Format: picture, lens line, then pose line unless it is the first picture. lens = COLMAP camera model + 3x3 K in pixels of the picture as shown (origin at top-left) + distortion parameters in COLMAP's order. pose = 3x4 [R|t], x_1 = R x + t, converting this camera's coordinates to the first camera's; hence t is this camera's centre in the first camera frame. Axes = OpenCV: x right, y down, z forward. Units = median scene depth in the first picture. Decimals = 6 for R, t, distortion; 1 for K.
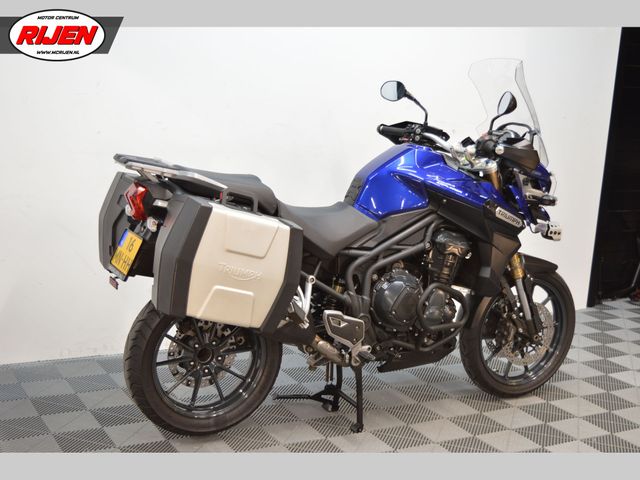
lens RADIAL K [[928.0, 0, 318.2], [0, 928.0, 235.8], [0, 0, 1]] dist [-0.039491, 0.000000]
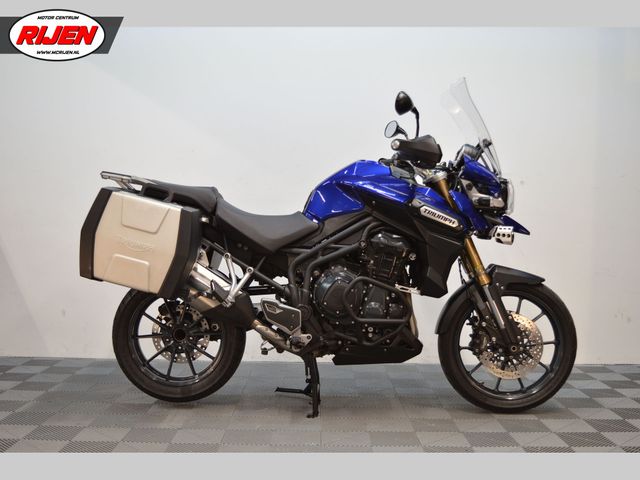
lens RADIAL K [[718.2, 0, 316.4], [0, 718.2, 238.7], [0, 0, 1]] dist [-0.087315, 0.000000]
pose [[0.873435, -0.044289, -0.484923, 0.488726], [-0.043686, 0.984712, -0.168623, 0.151372], [0.484977, 0.168465, 0.858147, 0.247661]]
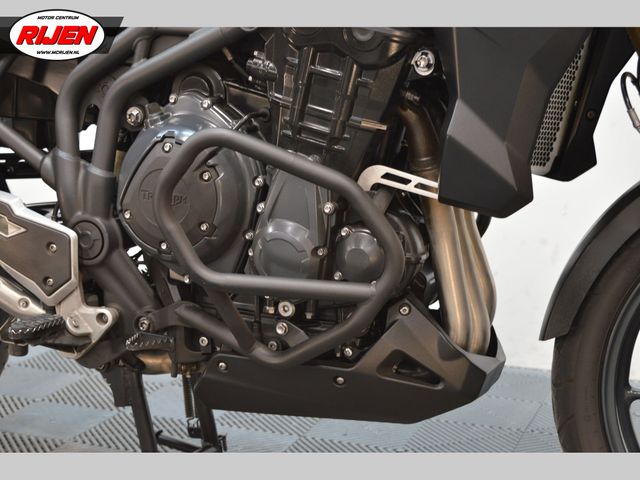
lens RADIAL K [[1170.1, 0, 322.0], [0, 1170.1, 240.6], [0, 0, 1]] dist [0.043499, 0.000000]
pose [[0.644162, 0.073626, -0.761338, 0.448987], [-0.112268, 0.993677, 0.001105, 0.083643], [0.756605, 0.084762, 0.648355, 0.777187]]
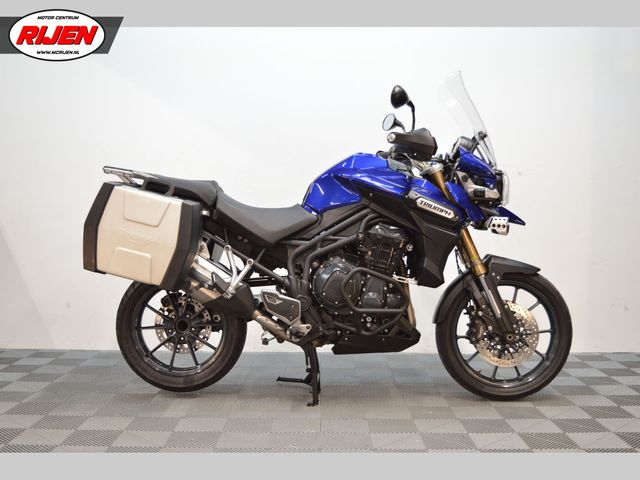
lens RADIAL K [[718.2, 0, 316.9], [0, 718.2, 238.8], [0, 0, 1]] dist [-0.087315, 0.000000]
pose [[0.870472, -0.045405, -0.490120, 0.502727], [-0.037149, 0.986836, -0.157400, 0.154012], [0.490814, 0.155220, 0.857326, 0.237219]]
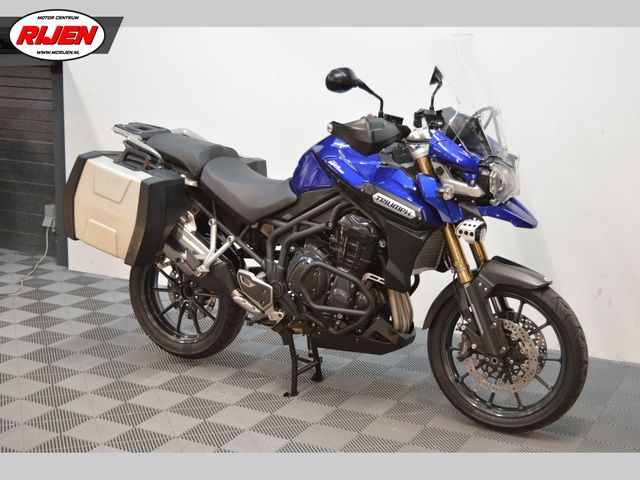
lens RADIAL K [[1002.2, 0, 320.9], [0, 1002.2, 241.4], [0, 0, 1]] dist [-0.084553, 0.000000]
pose [[0.548821, 0.119460, -0.827360, 1.021322], [-0.136985, 0.989209, 0.051961, -0.027215], [0.824640, 0.084818, 0.559263, 0.395645]]
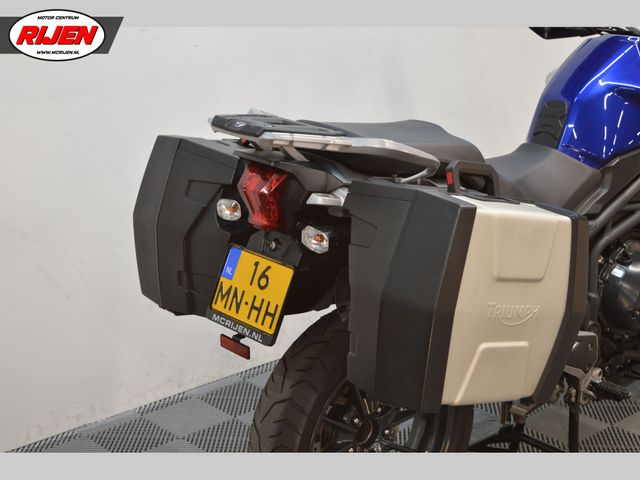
lens RADIAL K [[1170.1, 0, 325.7], [0, 1170.1, 241.0], [0, 0, 1]] dist [0.043499, 0.000000]
pose [[0.969662, -0.130728, 0.206556, -0.278796], [0.105642, 0.986109, 0.128174, -0.088407], [-0.220443, -0.102465, 0.970003, 0.282634]]
